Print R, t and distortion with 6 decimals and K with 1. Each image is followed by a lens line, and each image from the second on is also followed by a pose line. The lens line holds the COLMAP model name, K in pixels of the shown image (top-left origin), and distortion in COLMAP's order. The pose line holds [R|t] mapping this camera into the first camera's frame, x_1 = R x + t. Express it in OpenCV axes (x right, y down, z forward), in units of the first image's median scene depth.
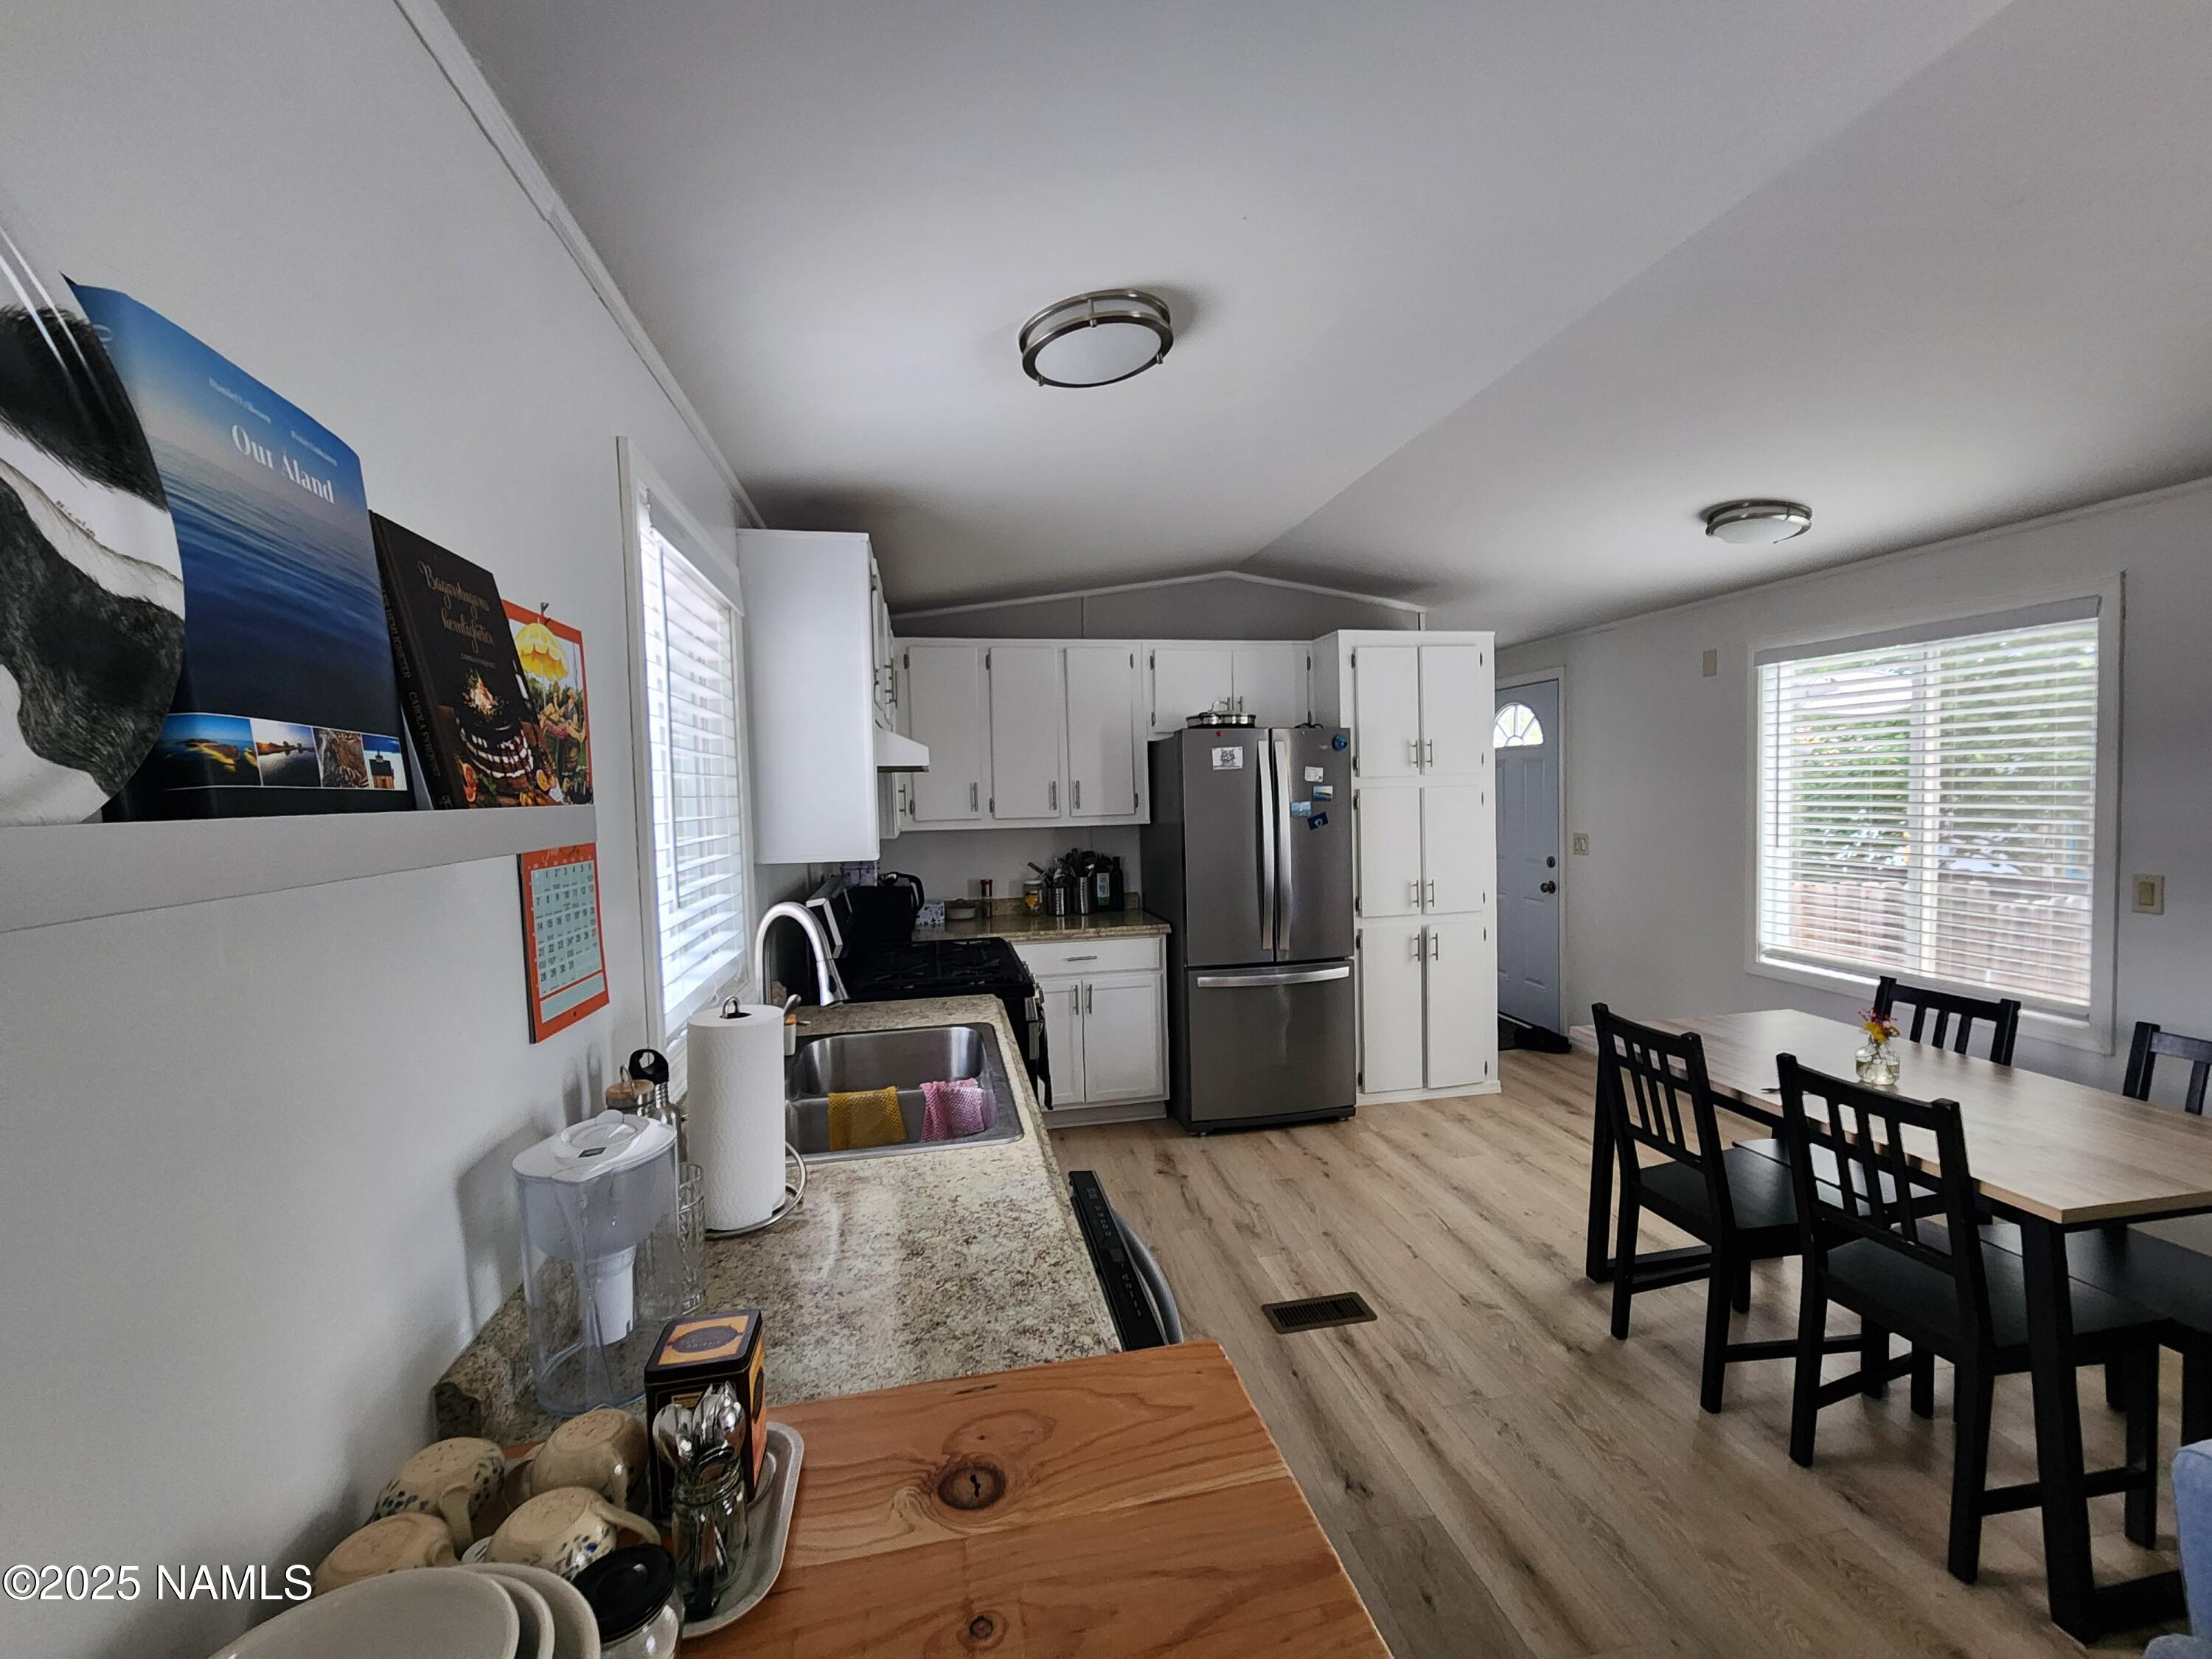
lens RADIAL K [[888.6, 0, 1106.0], [0, 888.6, 829.5], [0, 0, 1]] dist [-0.008411, 0.000022]
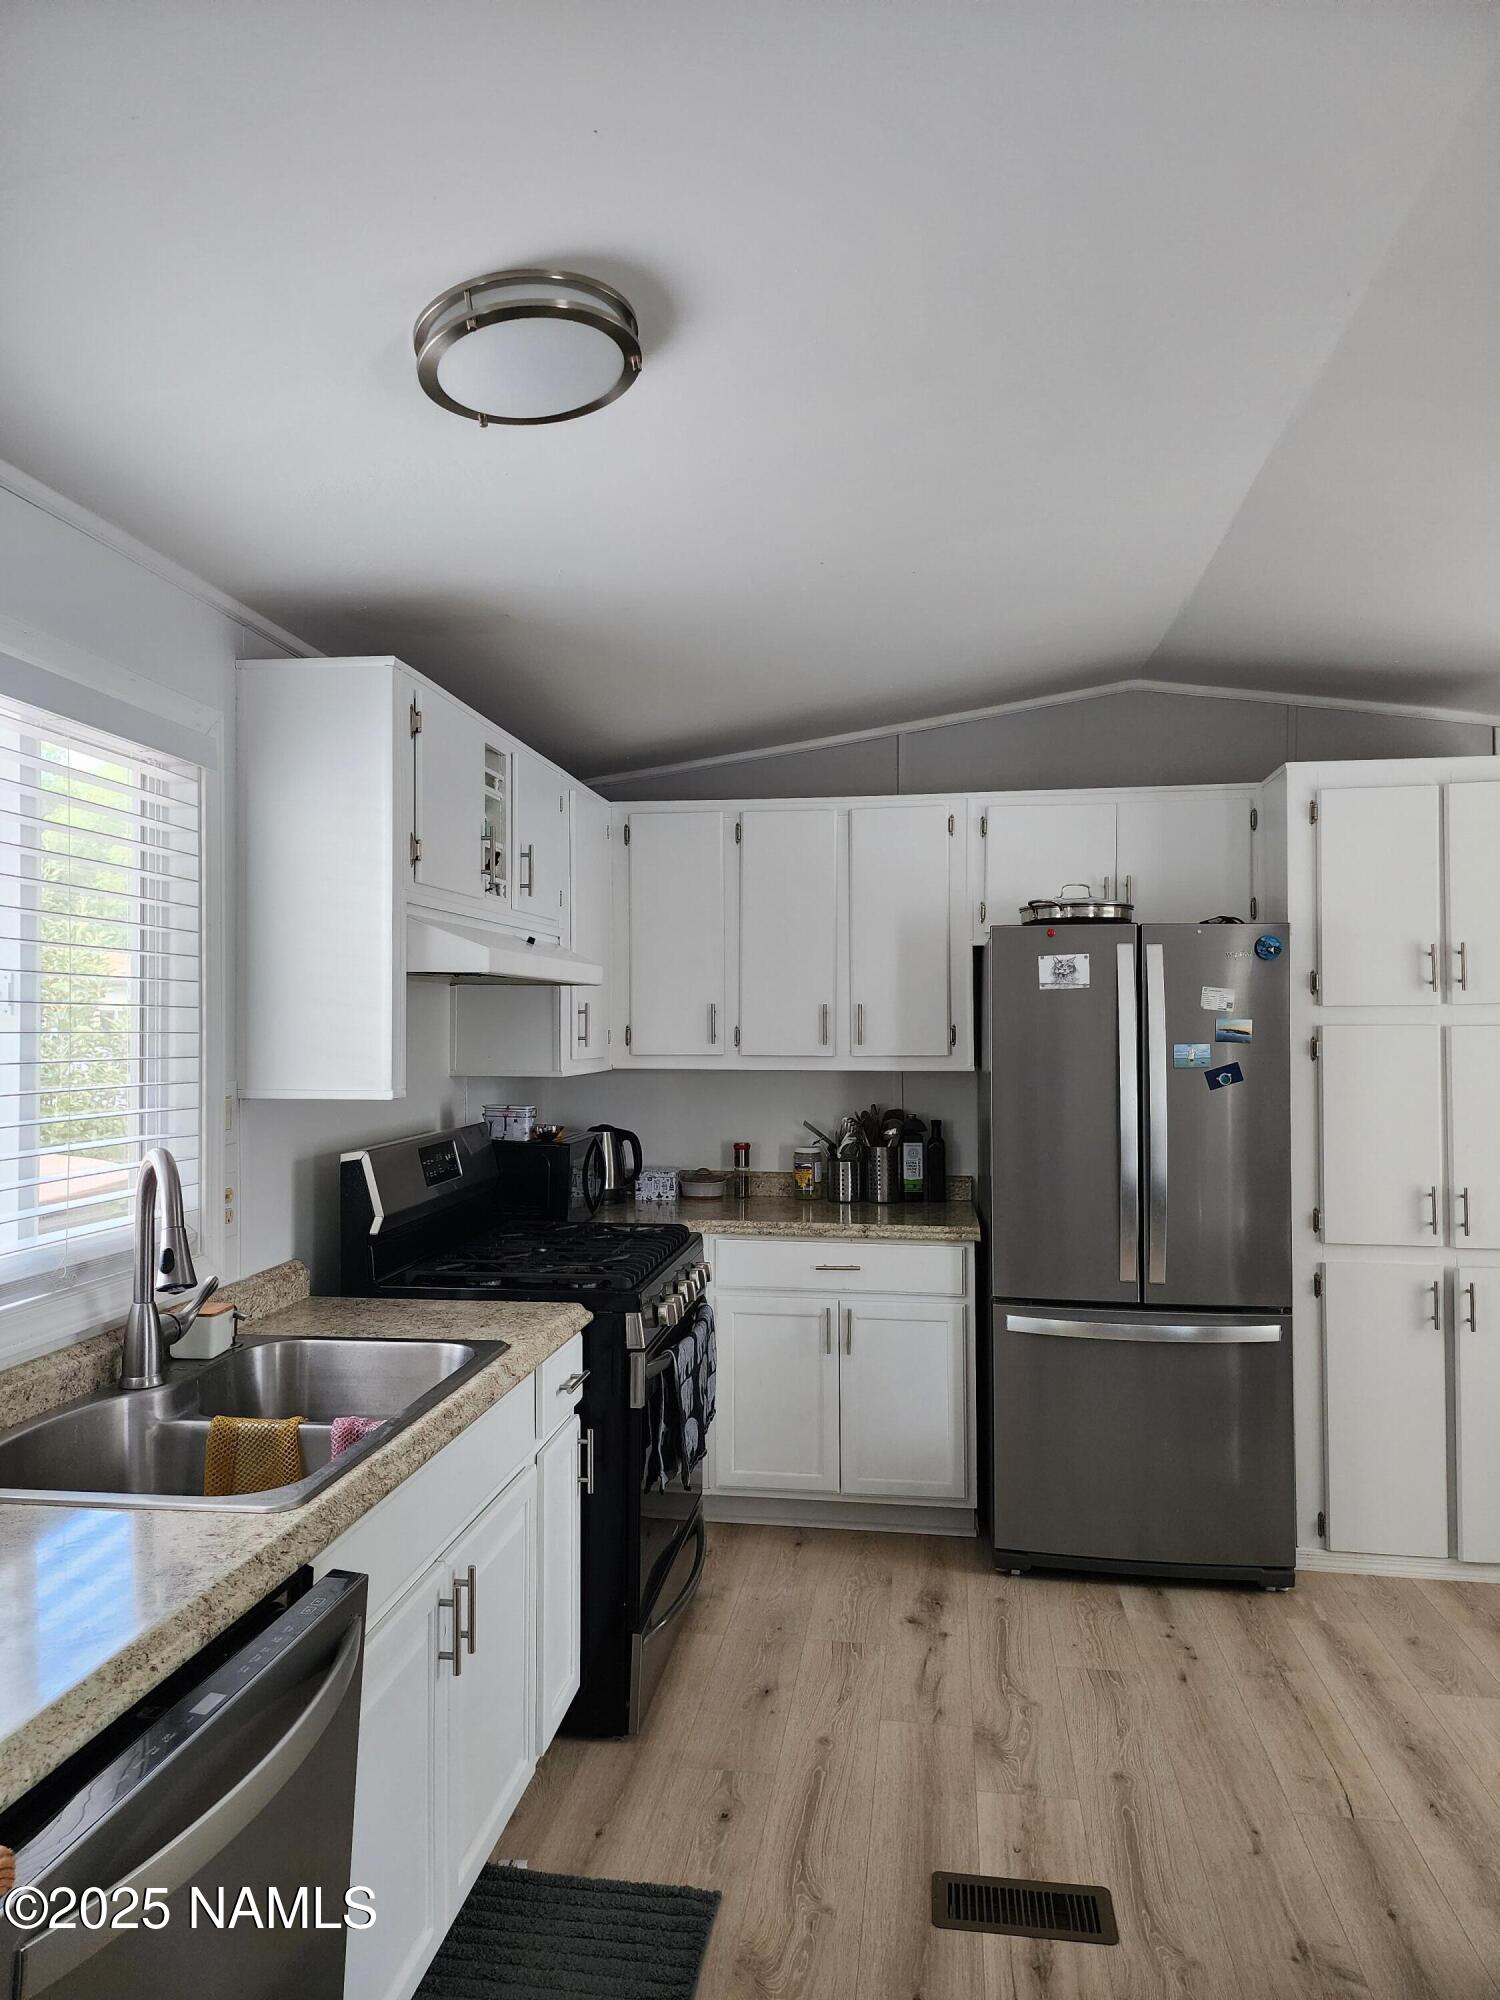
lens RADIAL K [[1276.2, 0, 750.0], [0, 1276.2, 1000.0], [0, 0, 1]] dist [0.047794, -0.046249]
pose [[0.939264, 0.017050, -0.342772, 0.229549], [-0.037117, 0.997954, -0.052068, -0.003826], [0.341182, 0.061629, 0.937975, 0.061437]]
